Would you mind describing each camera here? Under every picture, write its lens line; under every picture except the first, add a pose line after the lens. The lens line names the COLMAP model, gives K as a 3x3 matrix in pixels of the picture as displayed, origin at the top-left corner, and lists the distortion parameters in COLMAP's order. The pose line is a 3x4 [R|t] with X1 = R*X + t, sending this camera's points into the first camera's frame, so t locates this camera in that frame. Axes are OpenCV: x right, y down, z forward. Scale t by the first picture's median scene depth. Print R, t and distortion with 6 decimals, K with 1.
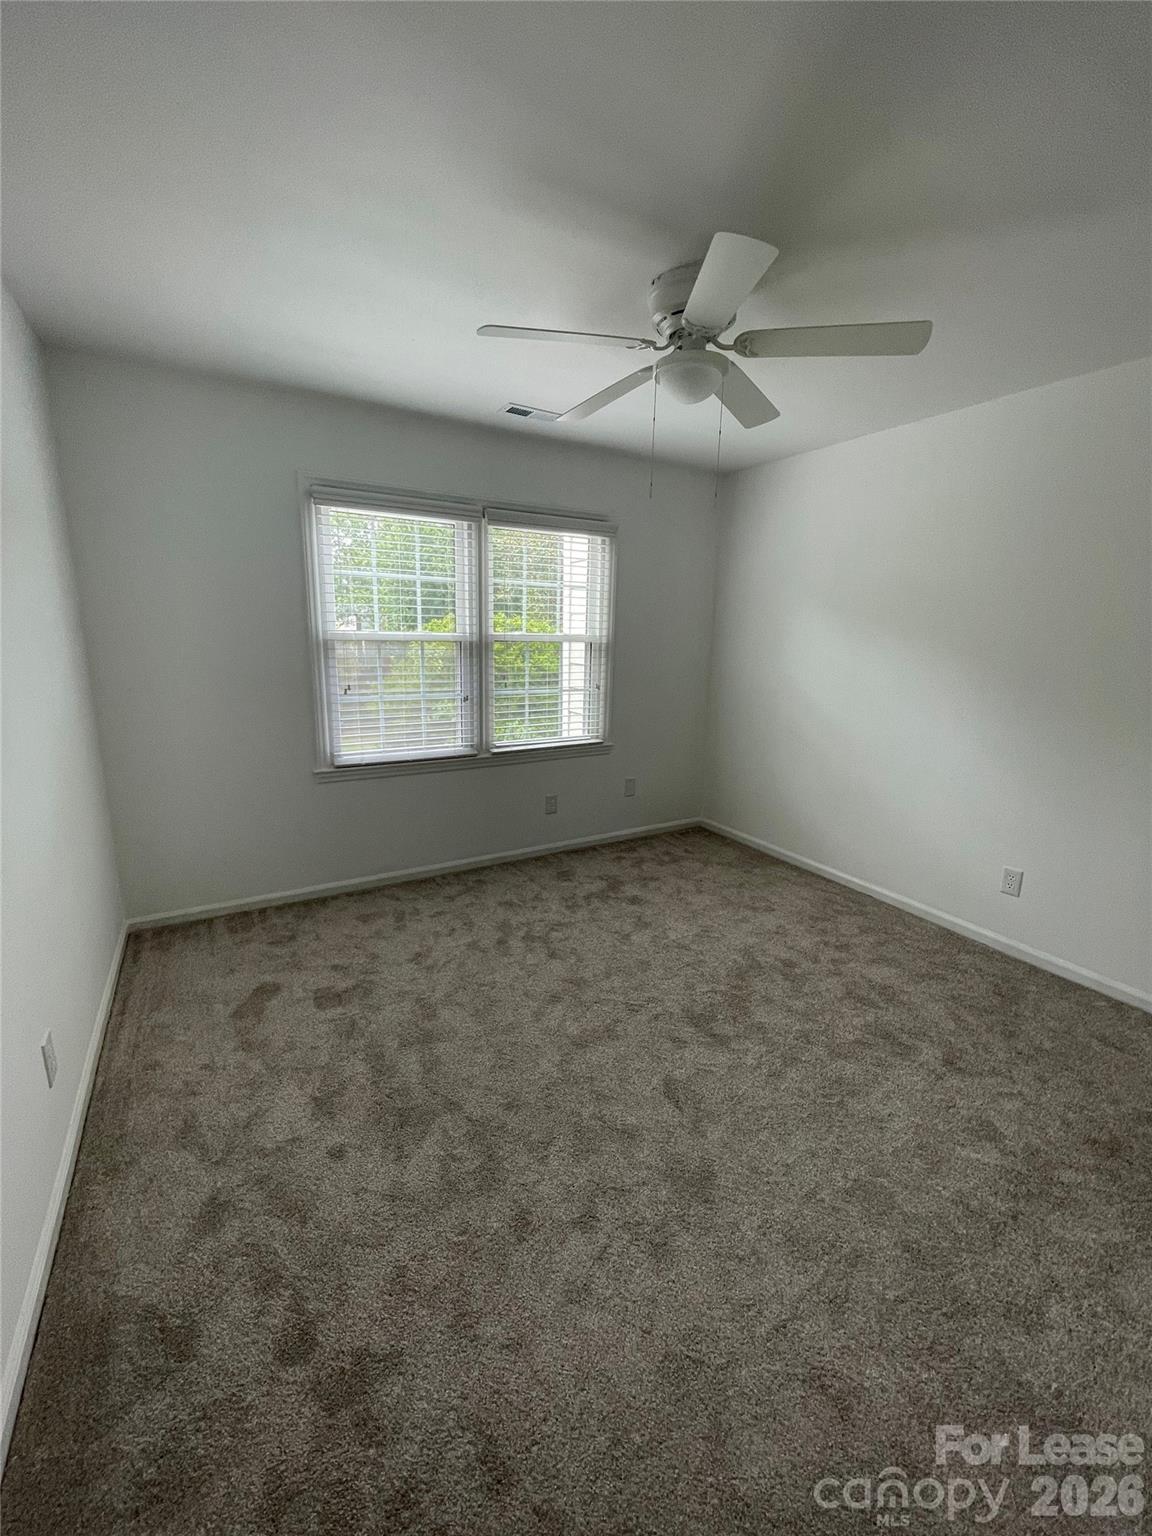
lens RADIAL K [[617.3, 0, 570.1], [0, 617.3, 764.2], [0, 0, 1]] dist [0.001038, -0.000283]
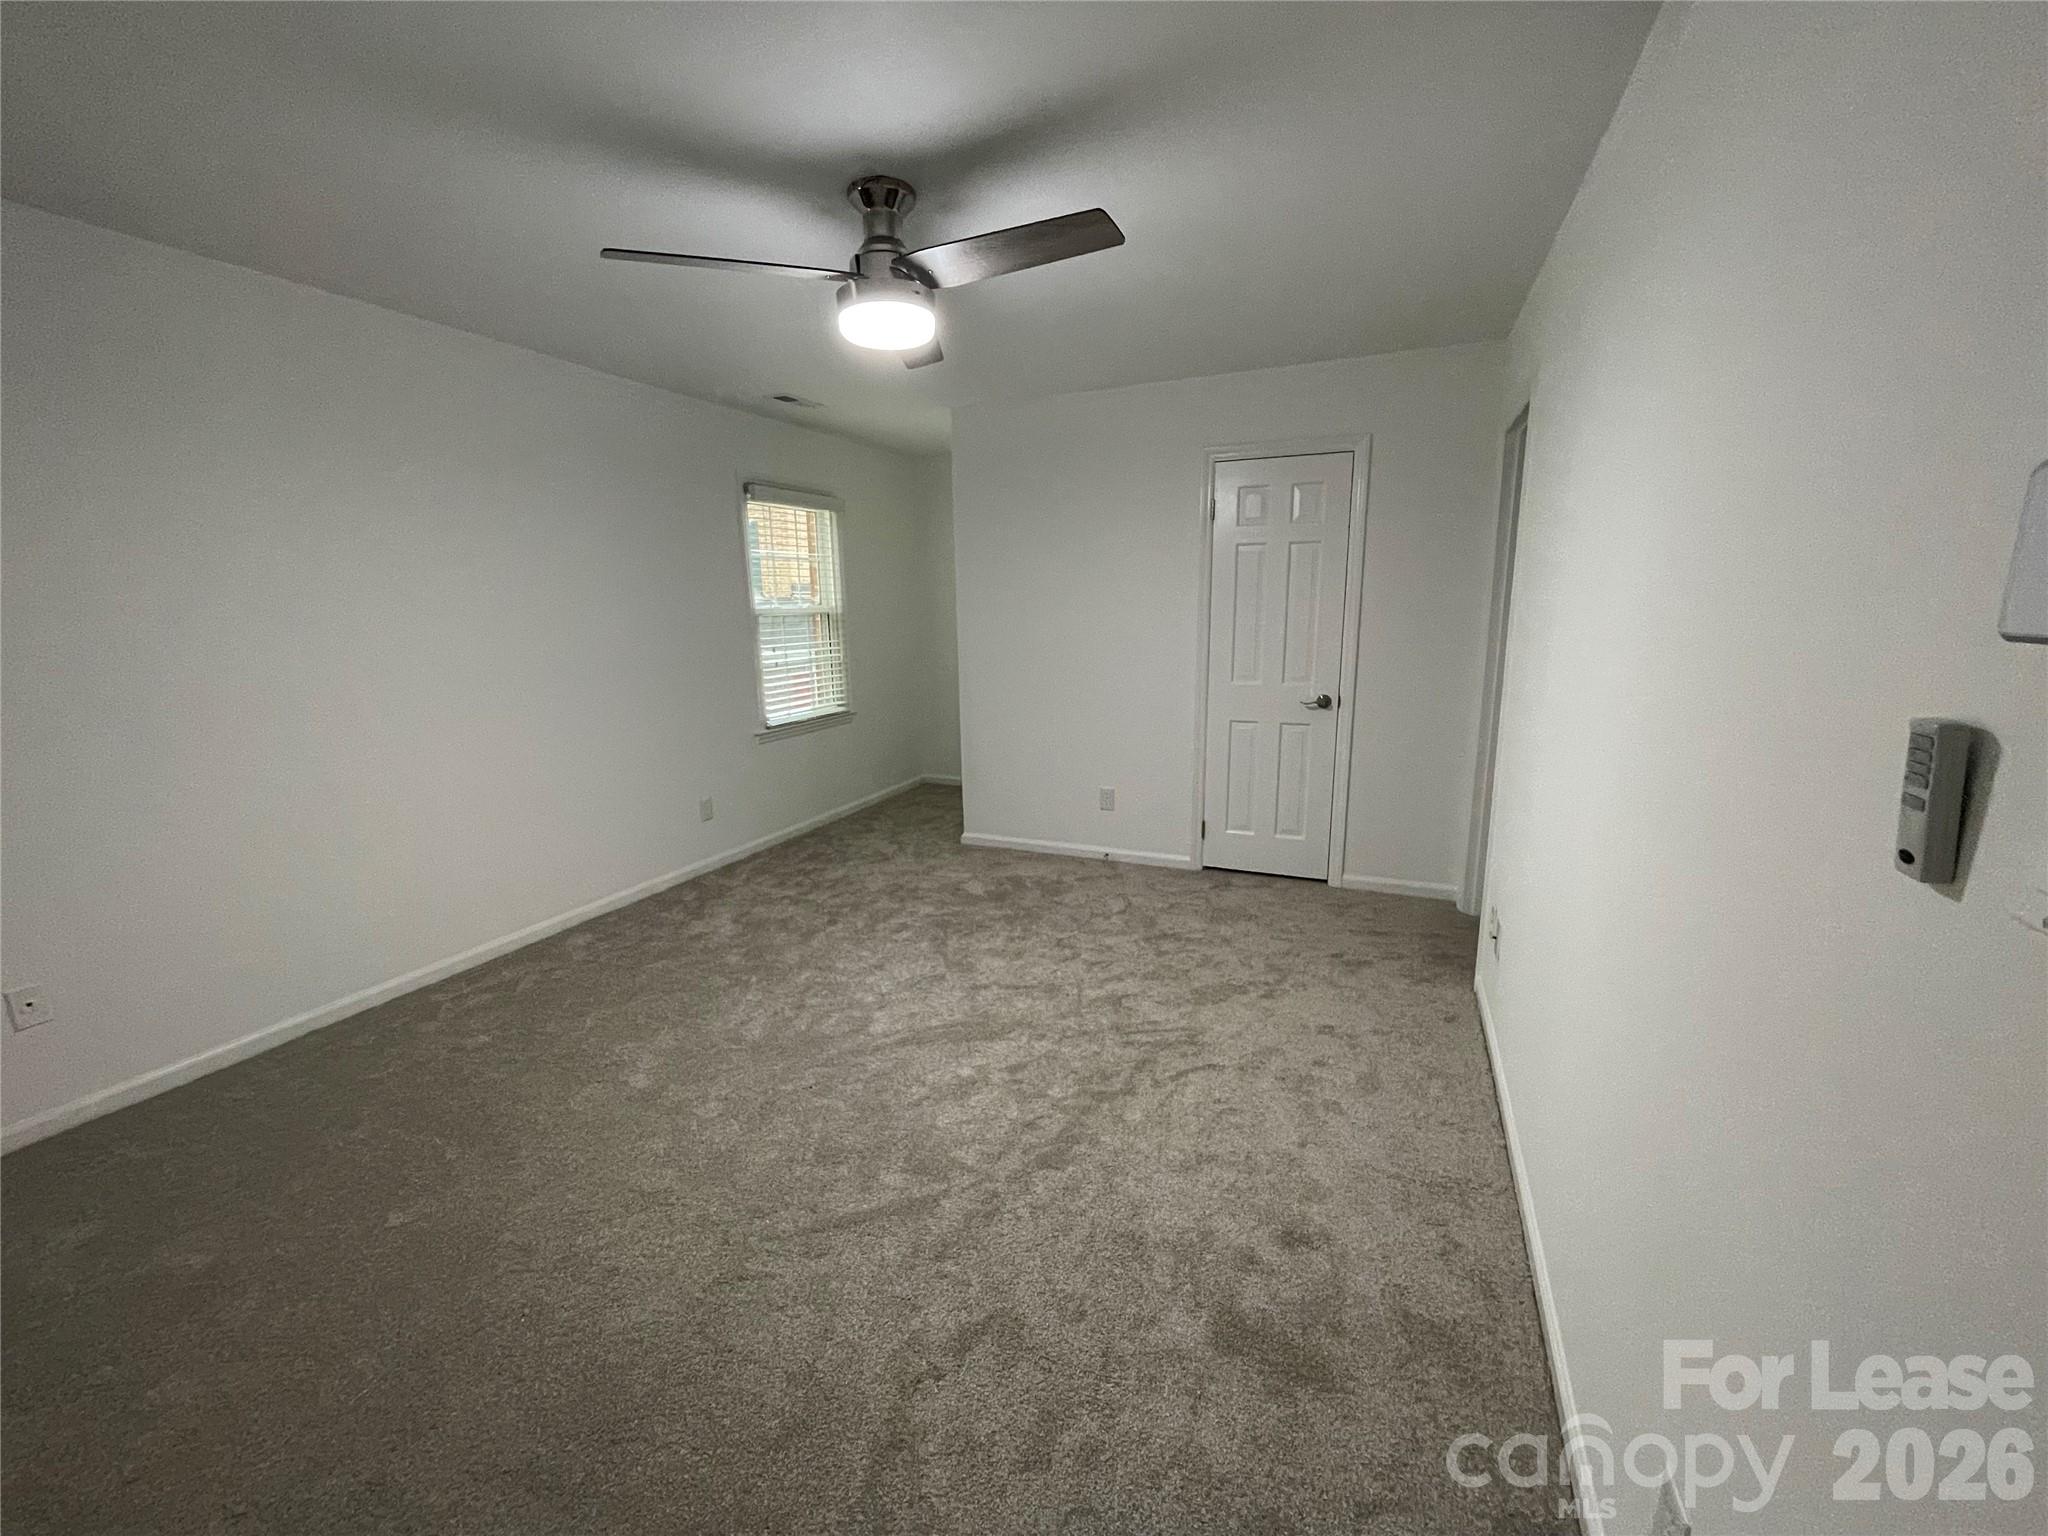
lens RADIAL K [[823.0, 0, 1028.2], [0, 823.0, 764.4], [0, 0, 1]] dist [0.001038, -0.000283]
pose [[0.807528, -0.138036, 0.573450, -0.447020], [0.146193, 0.988734, 0.032132, 0.046732], [-0.571425, 0.057887, 0.818610, -0.249368]]
